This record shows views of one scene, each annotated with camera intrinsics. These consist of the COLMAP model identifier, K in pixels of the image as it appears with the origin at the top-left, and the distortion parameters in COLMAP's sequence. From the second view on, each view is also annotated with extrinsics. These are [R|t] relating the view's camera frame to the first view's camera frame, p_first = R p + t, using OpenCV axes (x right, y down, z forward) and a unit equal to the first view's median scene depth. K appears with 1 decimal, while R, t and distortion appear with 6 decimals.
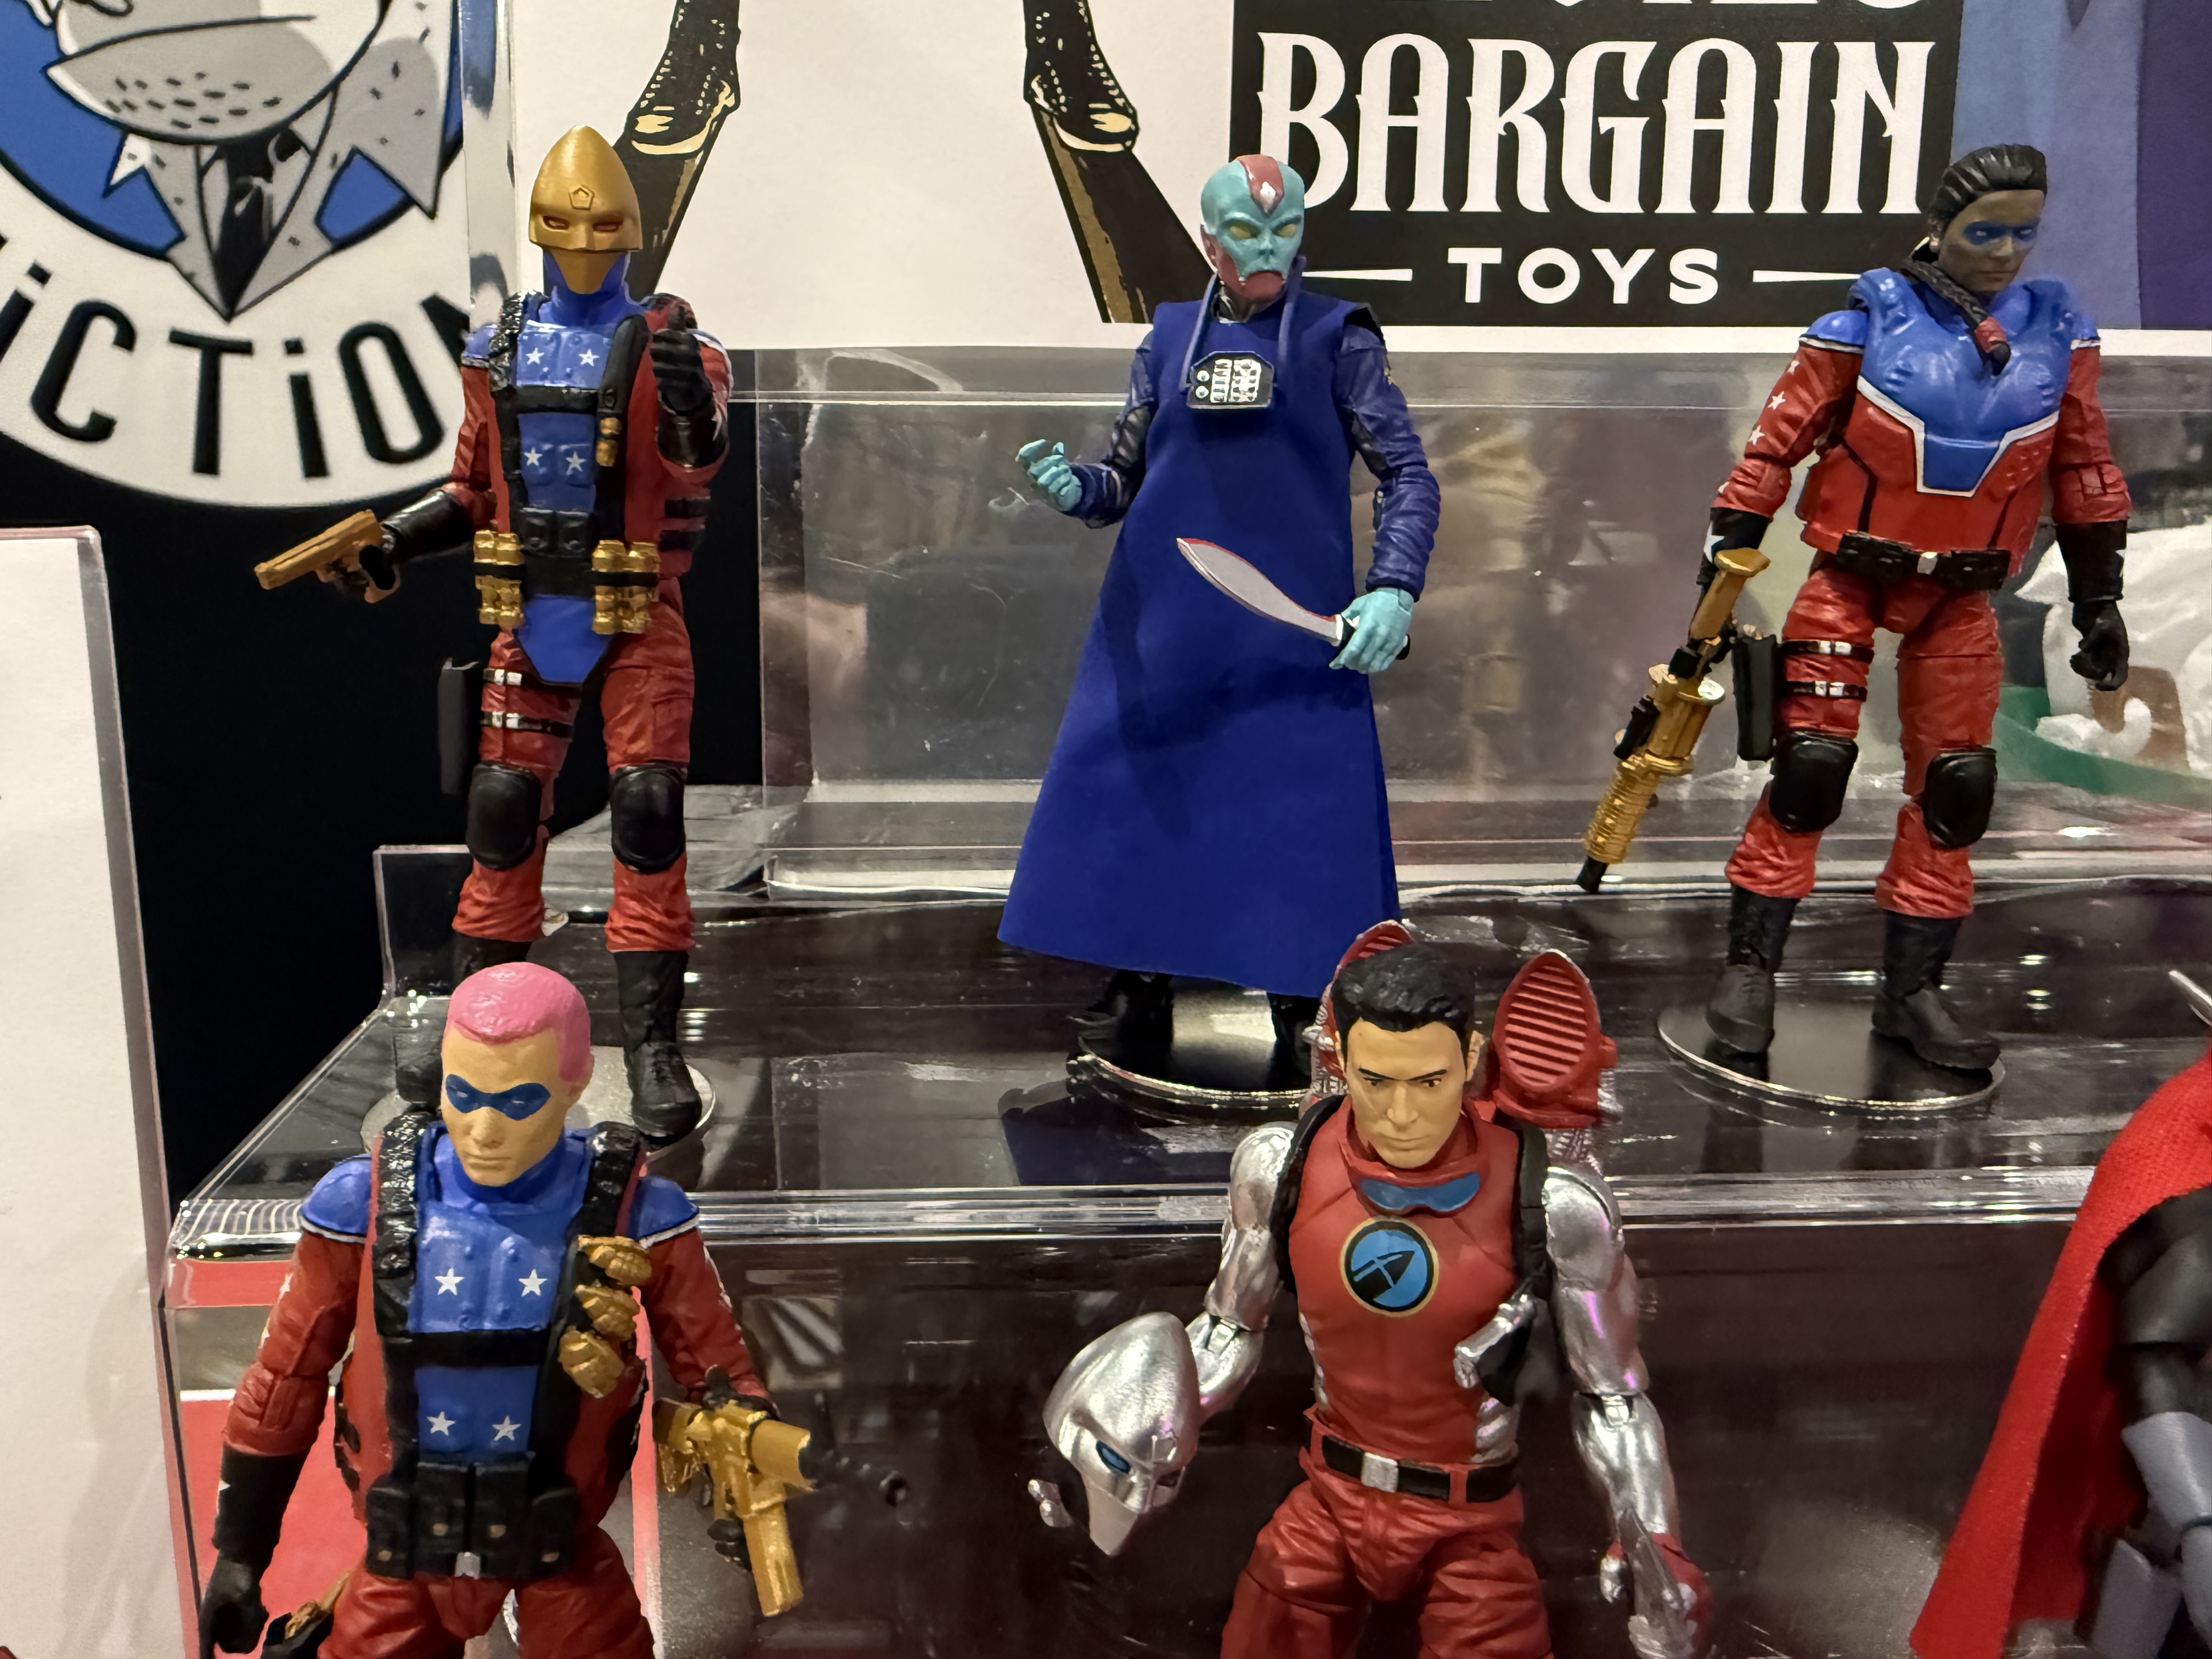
lens RADIAL K [[1550.6, 0, 996.6], [0, 1550.6, 839.6], [0, 0, 1]] dist [0.002017, 0.004612]
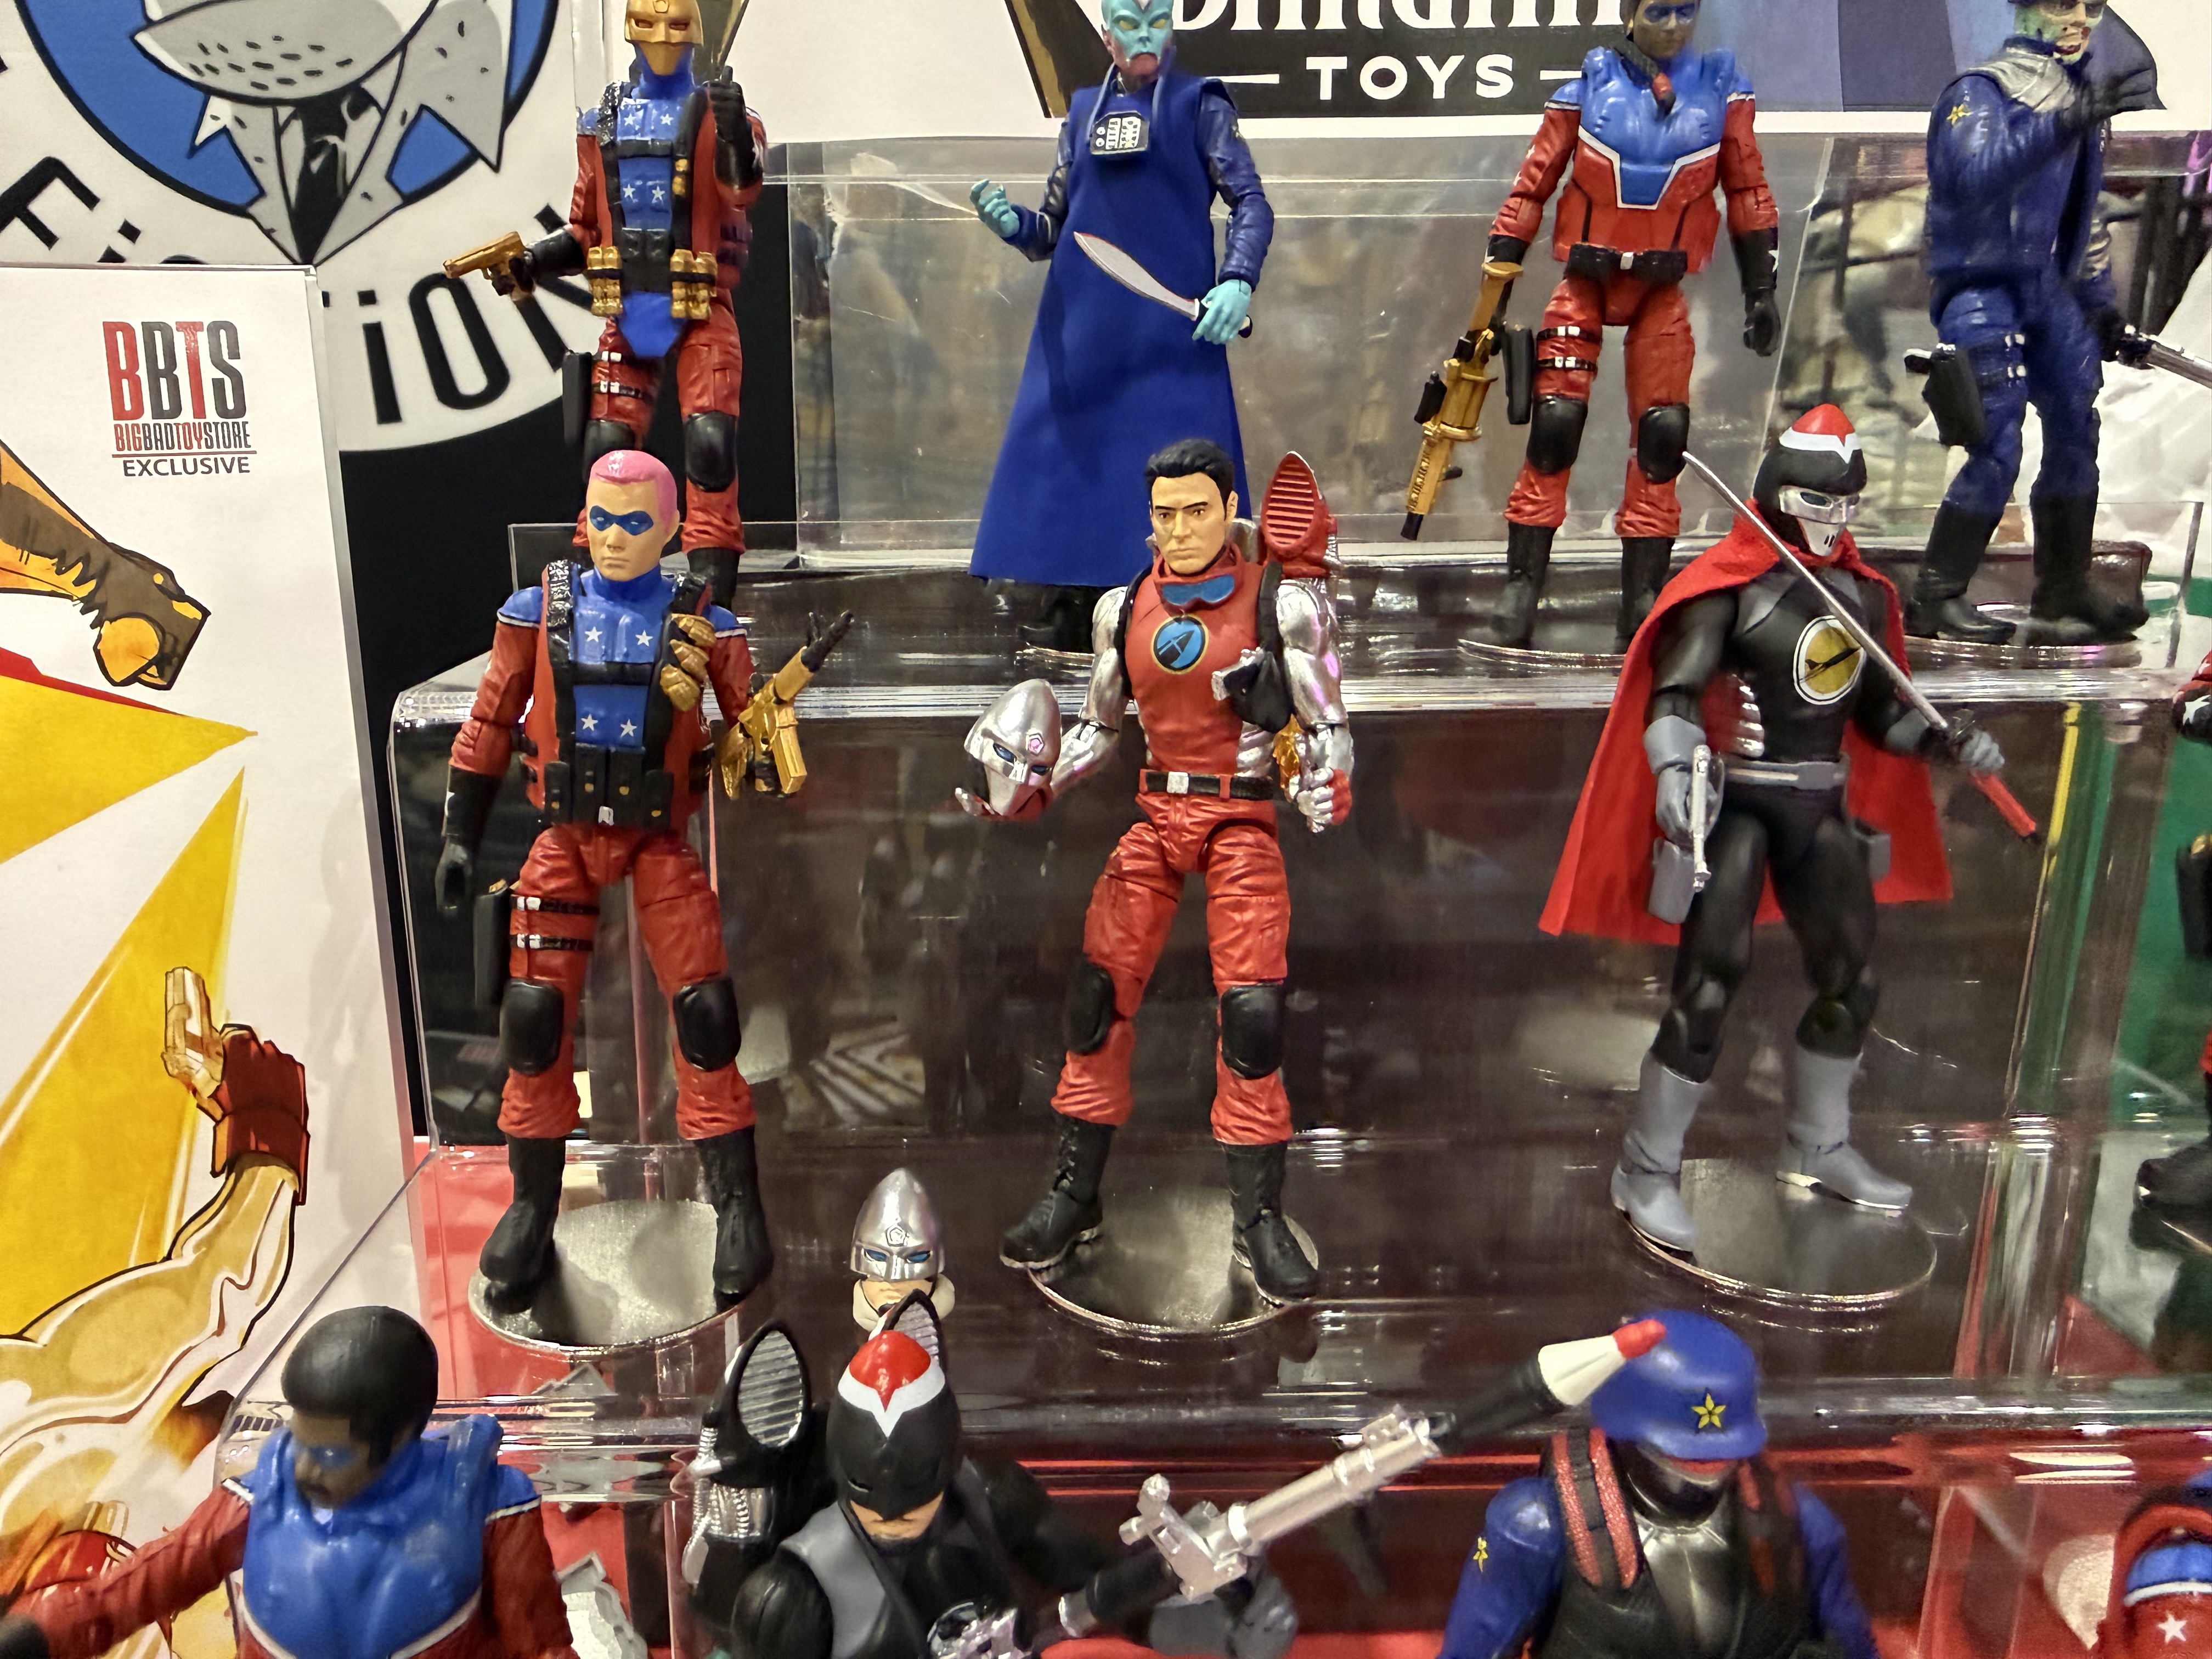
lens RADIAL K [[1550.6, 0, 1001.0], [0, 1550.6, 844.8], [0, 0, 1]] dist [0.002017, 0.004612]
pose [[0.999475, -0.002962, -0.032274, 0.079215], [0.003603, 0.999797, 0.019823, 0.293052], [0.032209, -0.019929, 0.999282, -0.384713]]
